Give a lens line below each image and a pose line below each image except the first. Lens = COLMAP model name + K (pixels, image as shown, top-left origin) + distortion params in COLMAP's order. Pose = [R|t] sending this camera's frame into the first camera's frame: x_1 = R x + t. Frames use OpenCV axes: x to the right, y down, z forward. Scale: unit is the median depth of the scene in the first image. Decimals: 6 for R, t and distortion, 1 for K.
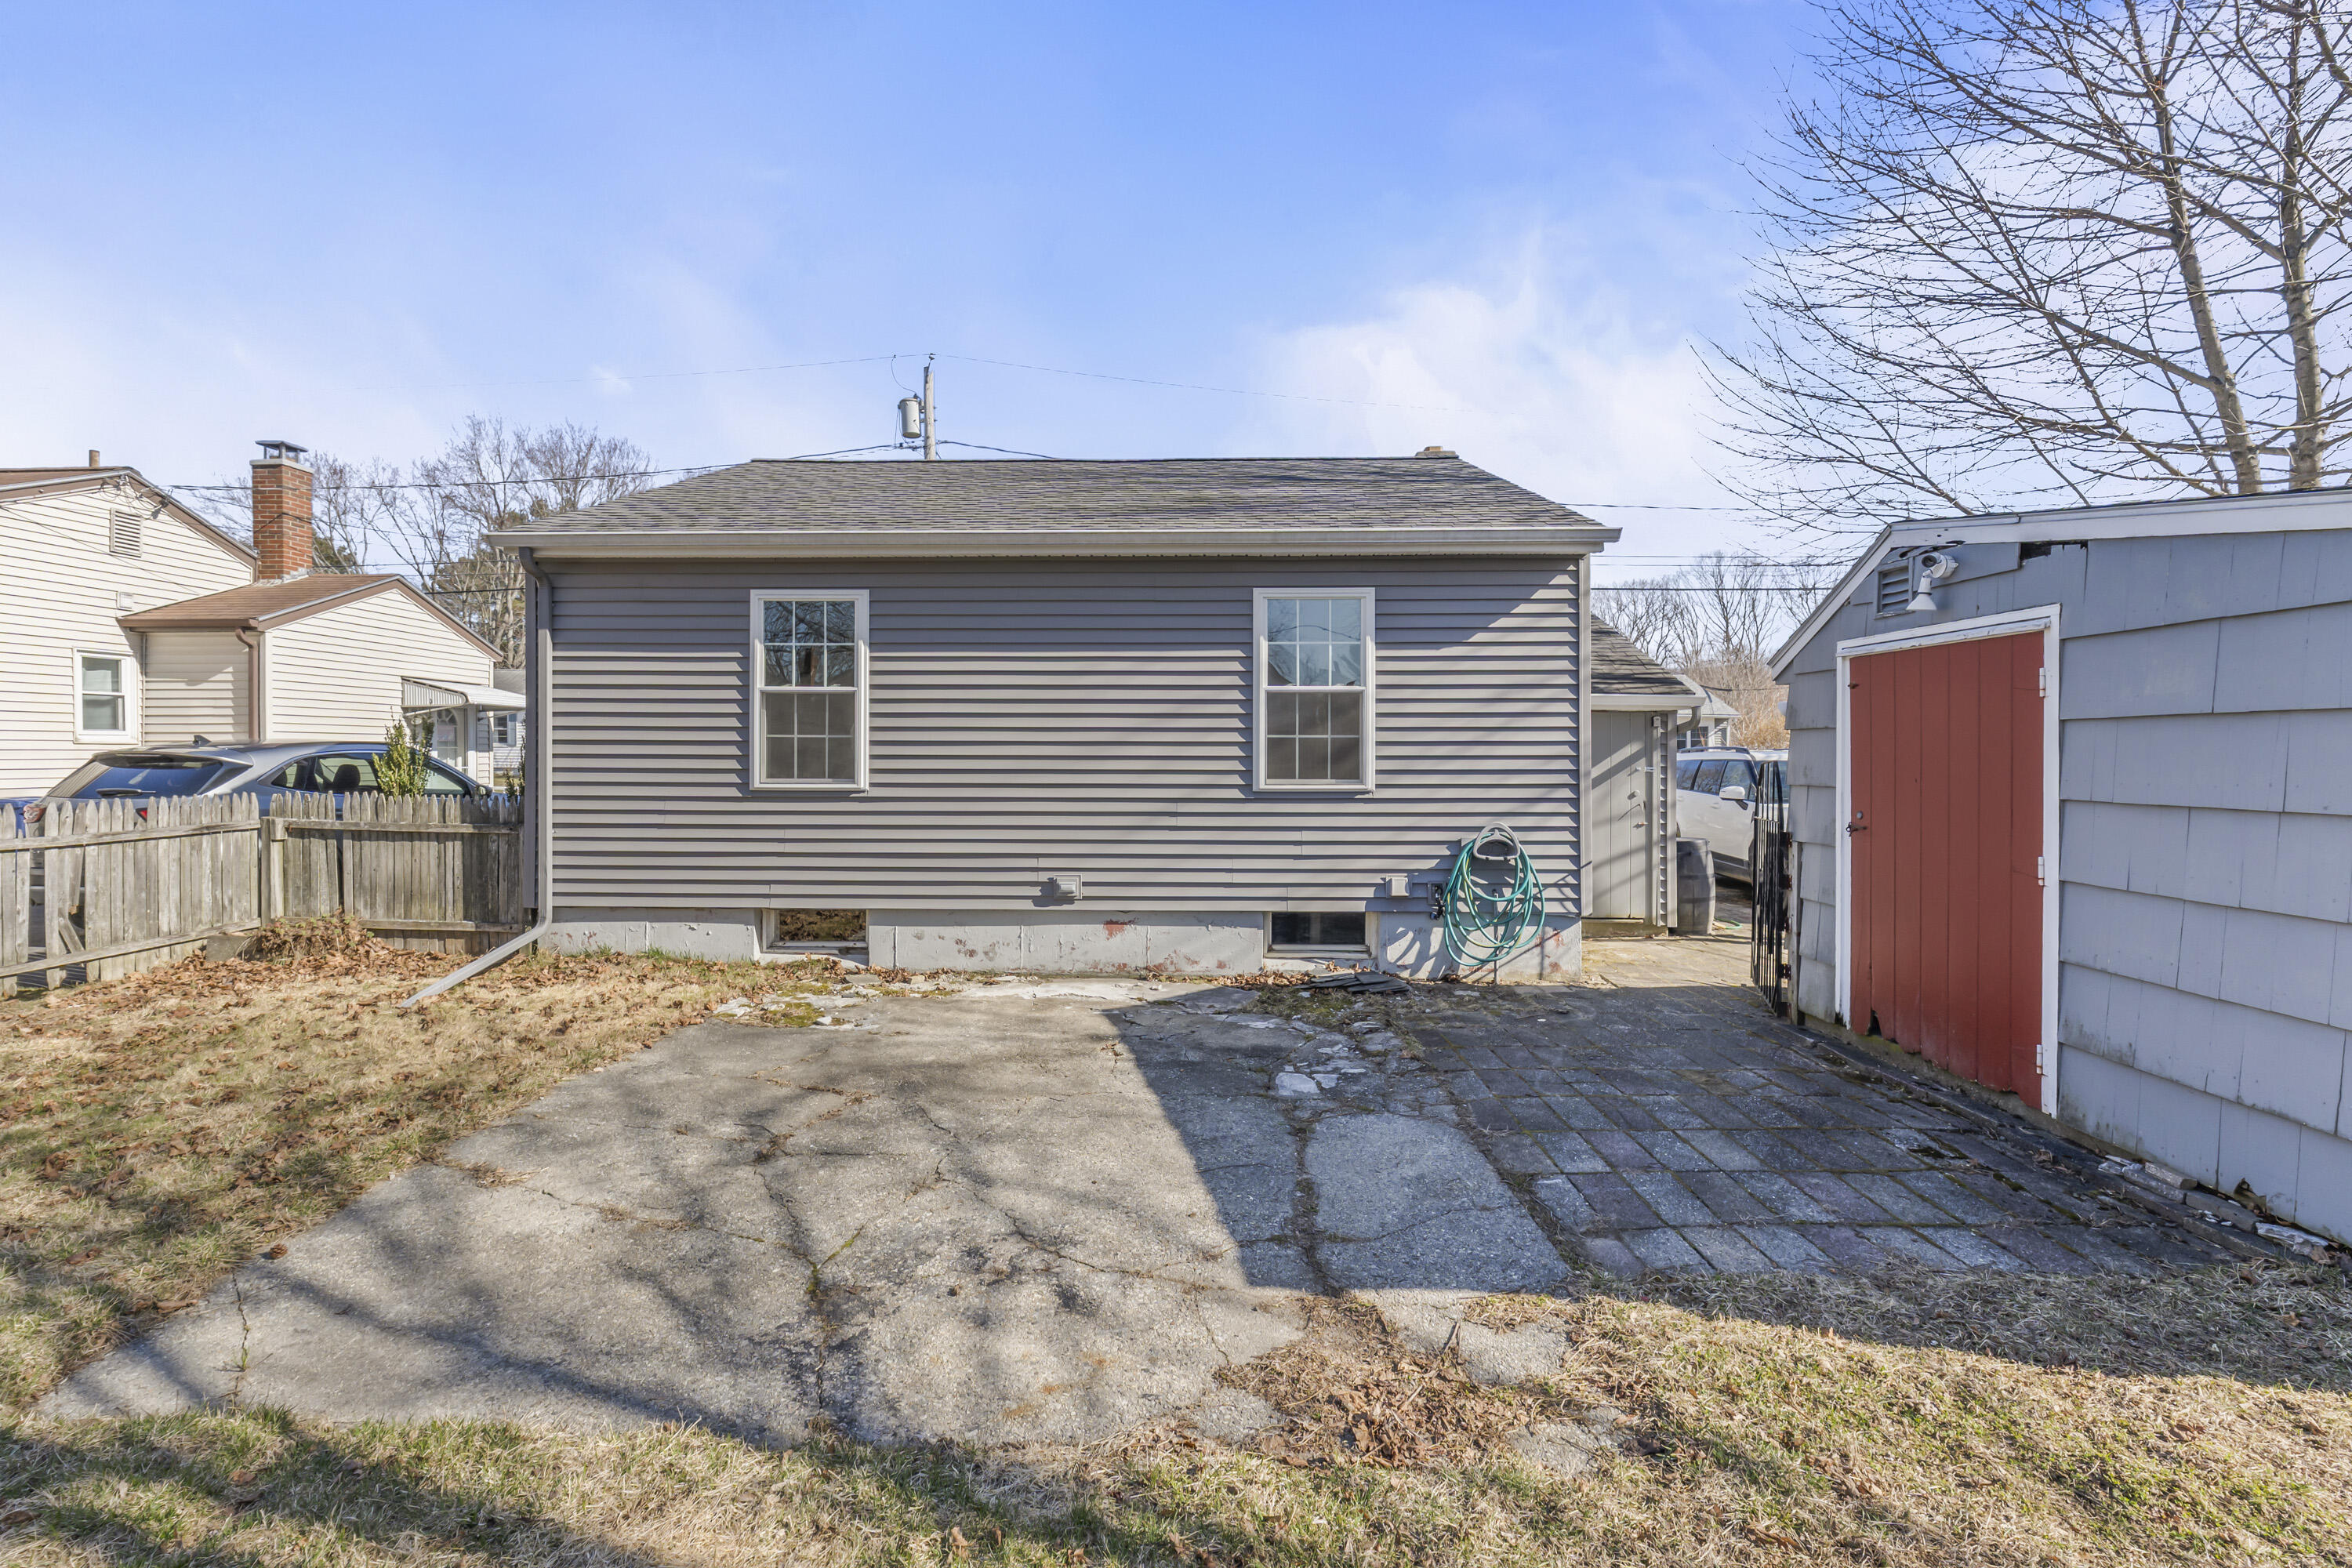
lens RADIAL K [[1001.9, 0, 1178.7], [0, 1001.9, 770.0], [0, 0, 1]] dist [-0.003724, -0.000164]
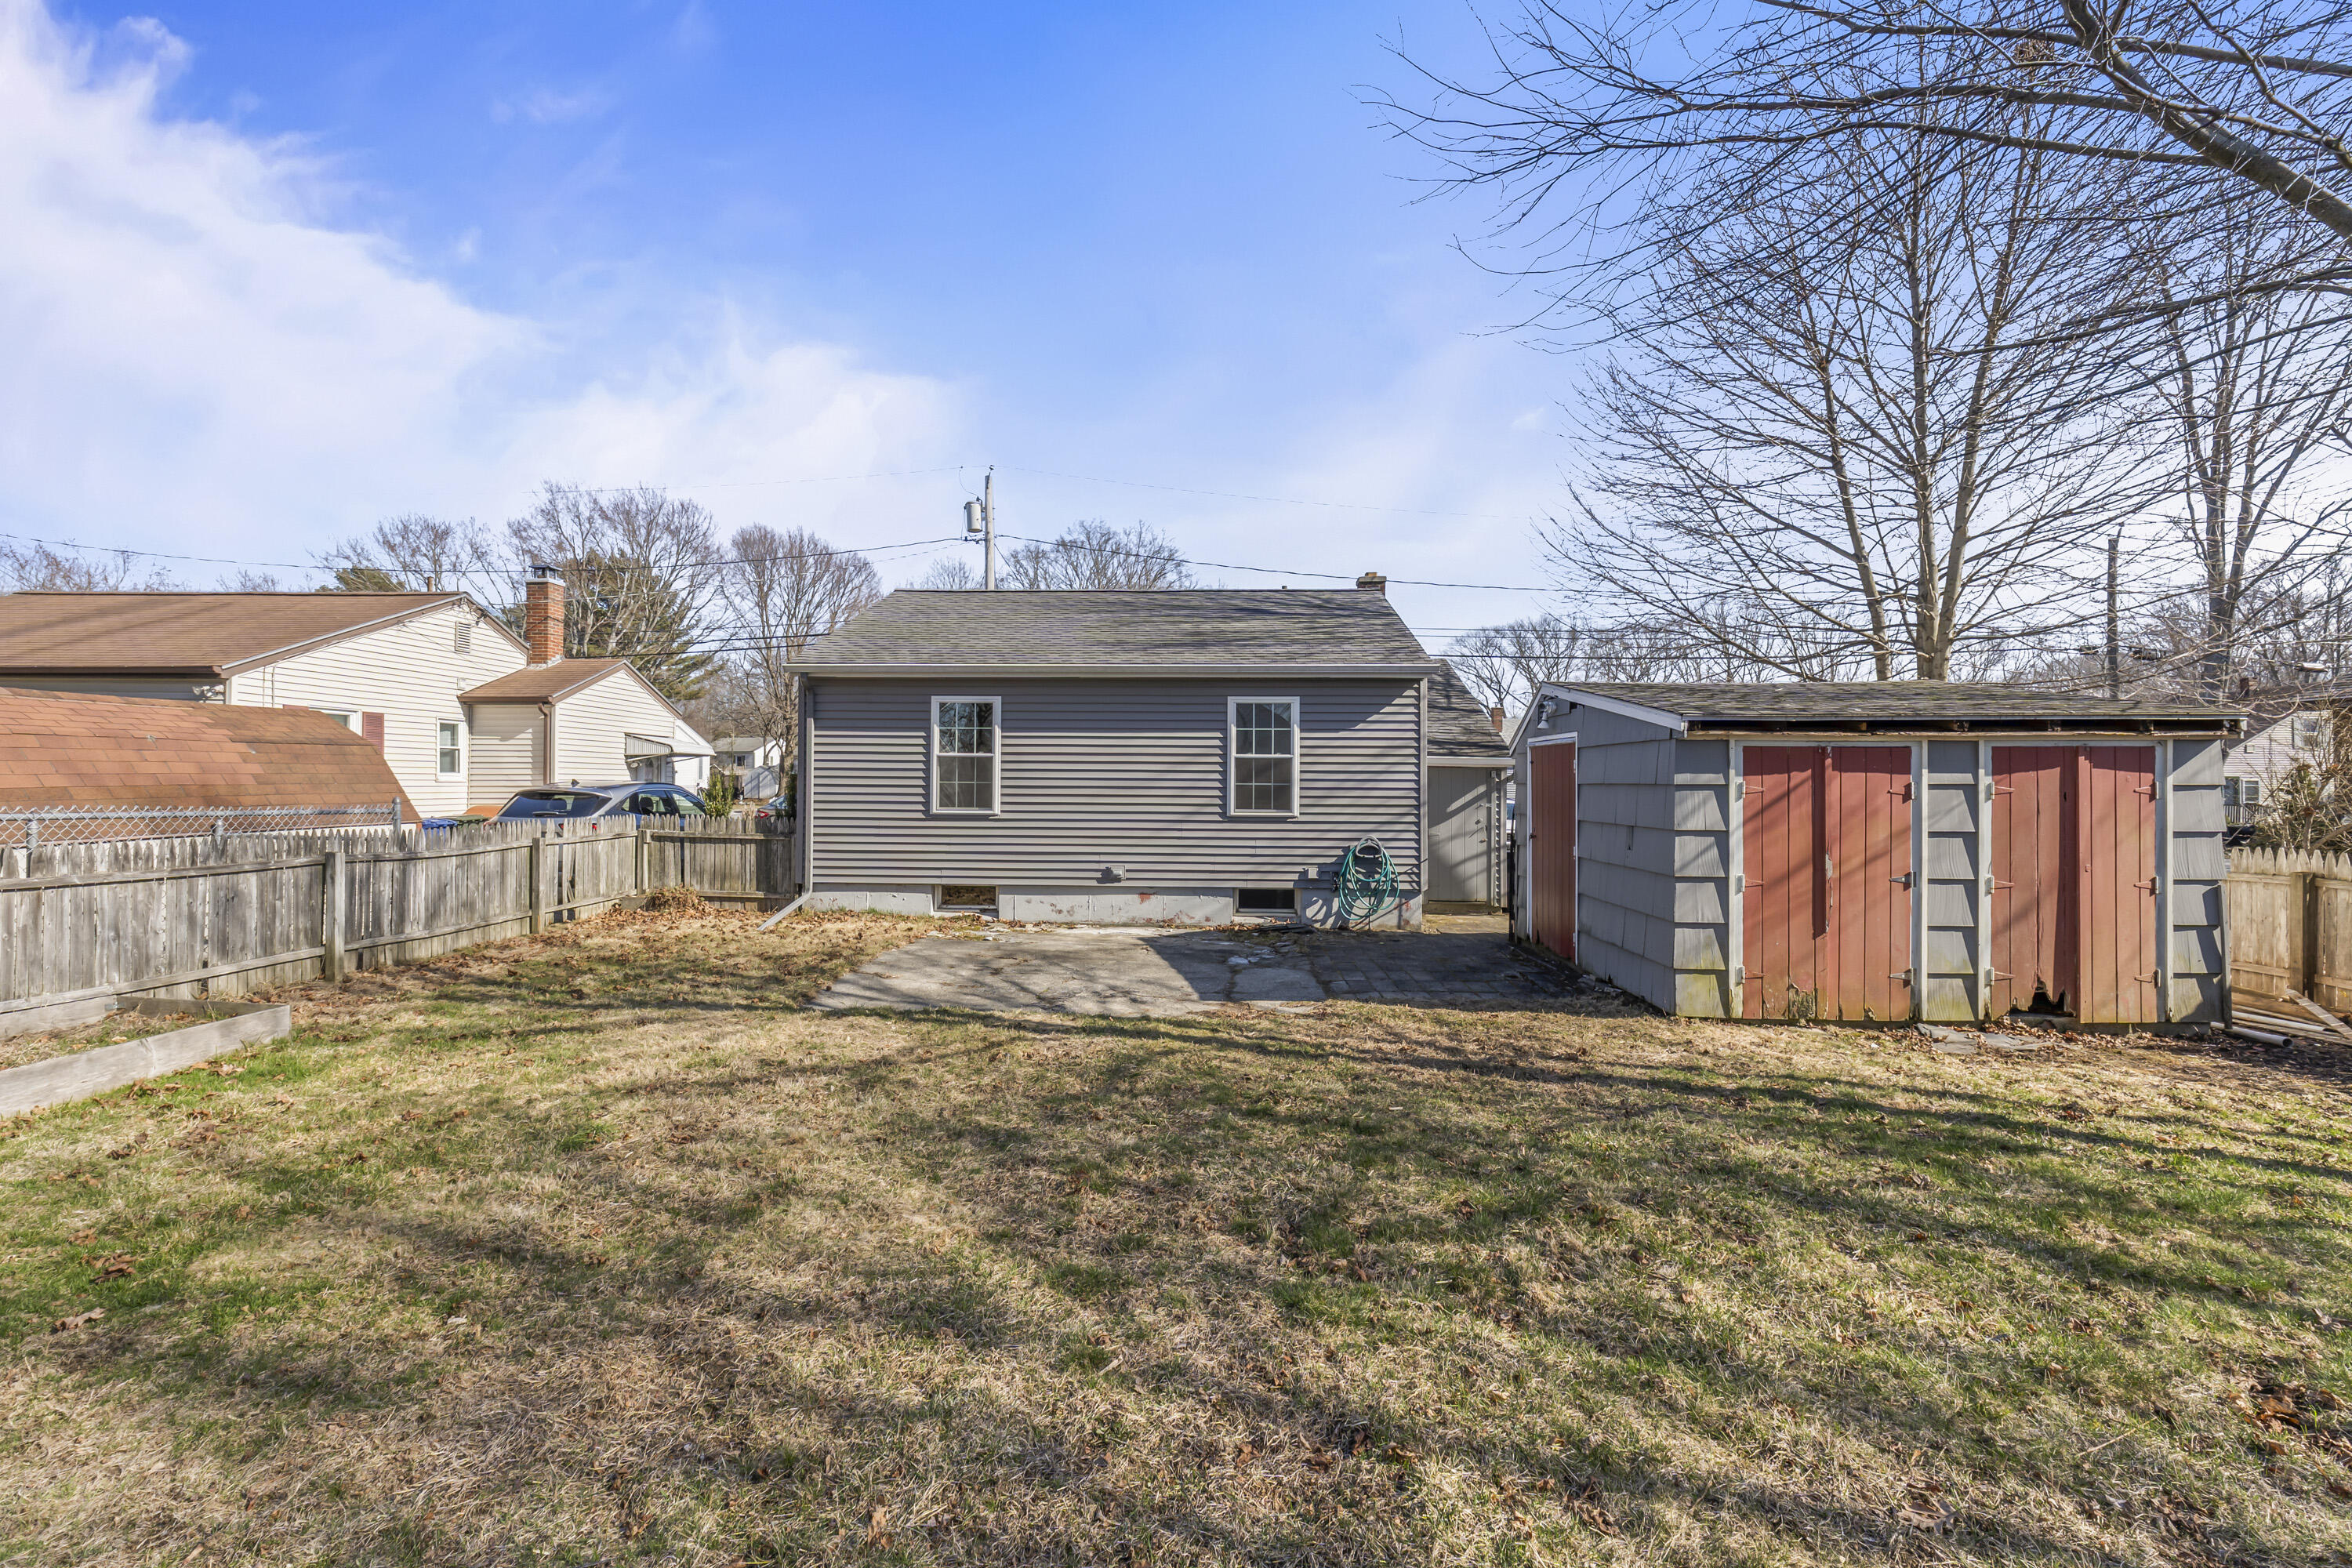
lens RADIAL K [[1001.9, 0, 1173.6], [0, 1001.9, 783.6], [0, 0, 1]] dist [-0.003724, -0.000164]
pose [[0.999740, 0.004130, -0.022415, 0.021345], [-0.004565, 0.999802, -0.019386, -0.000765], [0.022331, 0.019484, 0.999561, -0.682361]]
